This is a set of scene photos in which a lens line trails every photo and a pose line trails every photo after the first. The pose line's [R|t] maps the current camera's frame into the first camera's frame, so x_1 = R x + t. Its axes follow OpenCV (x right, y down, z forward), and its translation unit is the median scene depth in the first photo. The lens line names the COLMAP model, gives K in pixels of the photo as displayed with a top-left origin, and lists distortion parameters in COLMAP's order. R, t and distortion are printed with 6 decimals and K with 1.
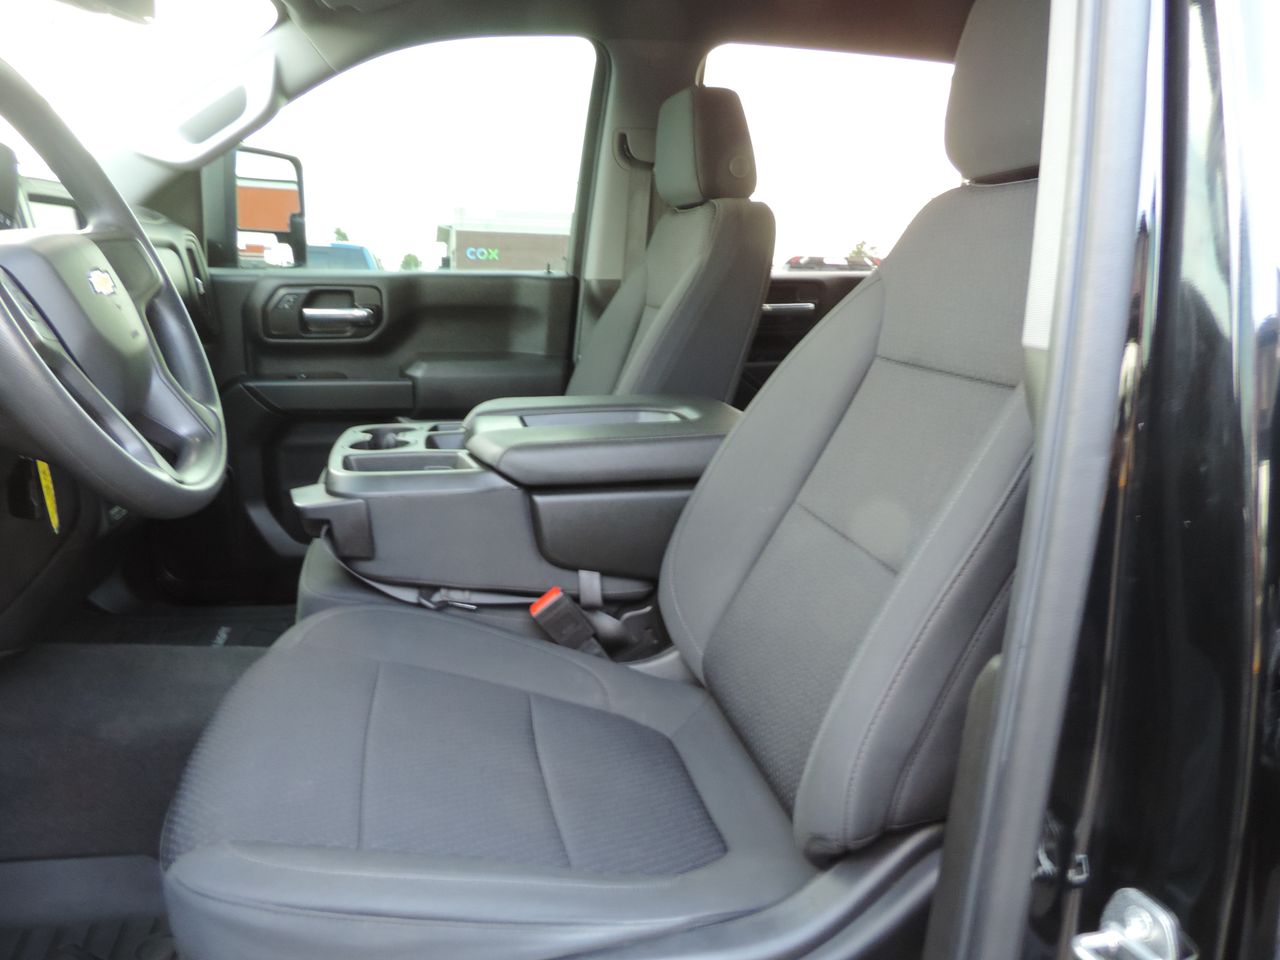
lens RADIAL K [[895.5, 0, 638.7], [0, 895.5, 483.4], [0, 0, 1]] dist [-0.047620, 0.023938]
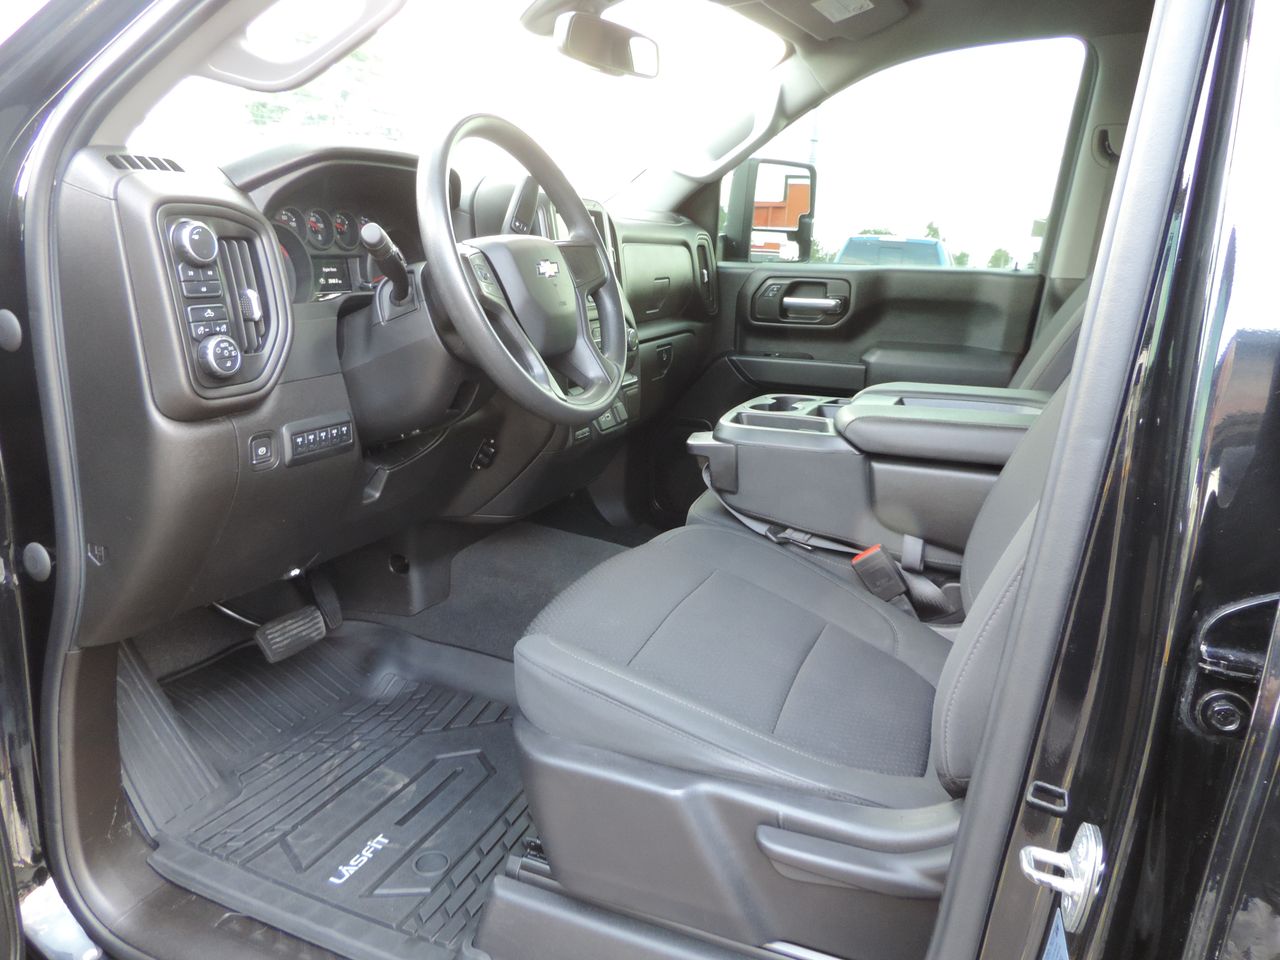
lens RADIAL K [[895.5, 0, 638.7], [0, 895.5, 483.4], [0, 0, 1]] dist [-0.047620, 0.023938]
pose [[0.813206, 0.144285, -0.563807, 0.165881], [-0.141132, 0.988754, 0.049473, 0.014969], [0.564604, 0.039340, 0.824424, -0.067945]]
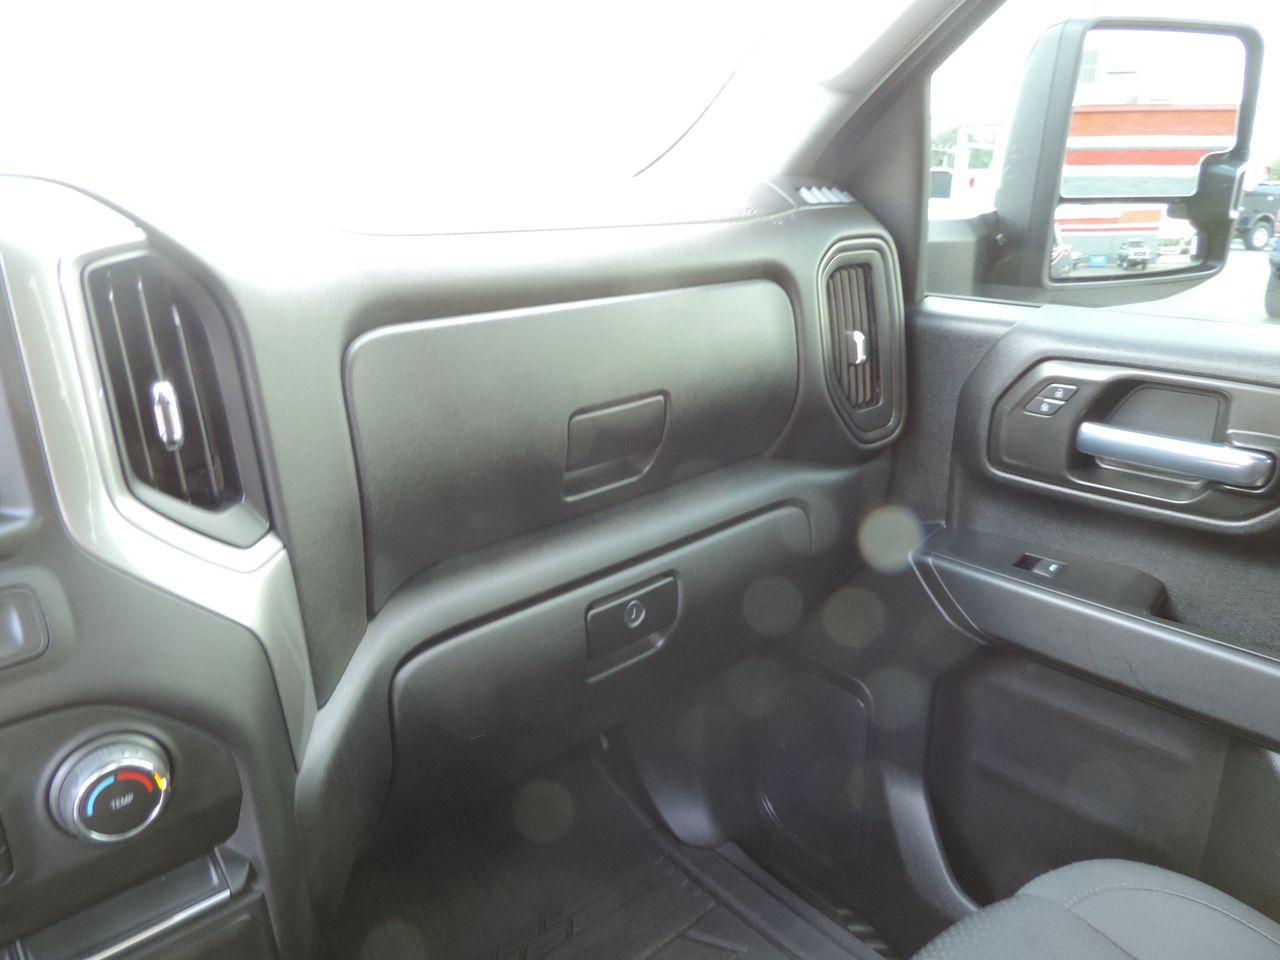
lens RADIAL K [[852.9, 0, 637.5], [0, 852.9, 490.0], [0, 0, 1]] dist [-0.050257, 0.004071]
pose [[0.468020, 0.264650, -0.843160, -0.145936], [-0.169181, 0.963290, 0.208447, -0.211804], [0.867373, 0.045089, 0.495612, 0.643867]]
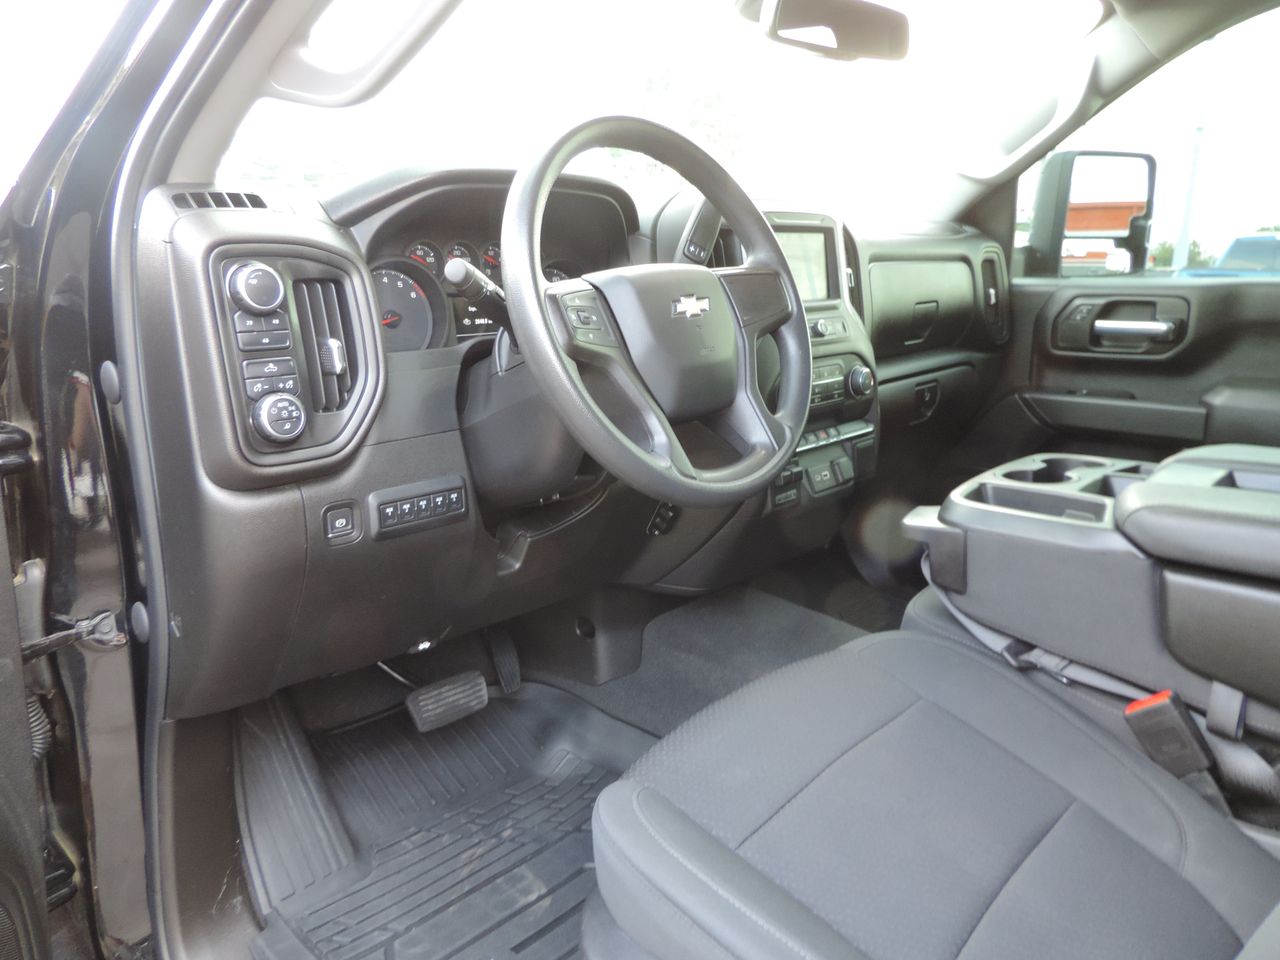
lens RADIAL K [[894.4, 0, 640.0], [0, 894.4, 480.0], [0, 0, 1]] dist [-0.019353, -0.007657]
pose [[0.556574, 0.163708, -0.814509, 0.143755], [-0.167200, 0.982406, 0.083202, -0.030101], [0.813800, 0.089878, 0.574153, 0.090226]]
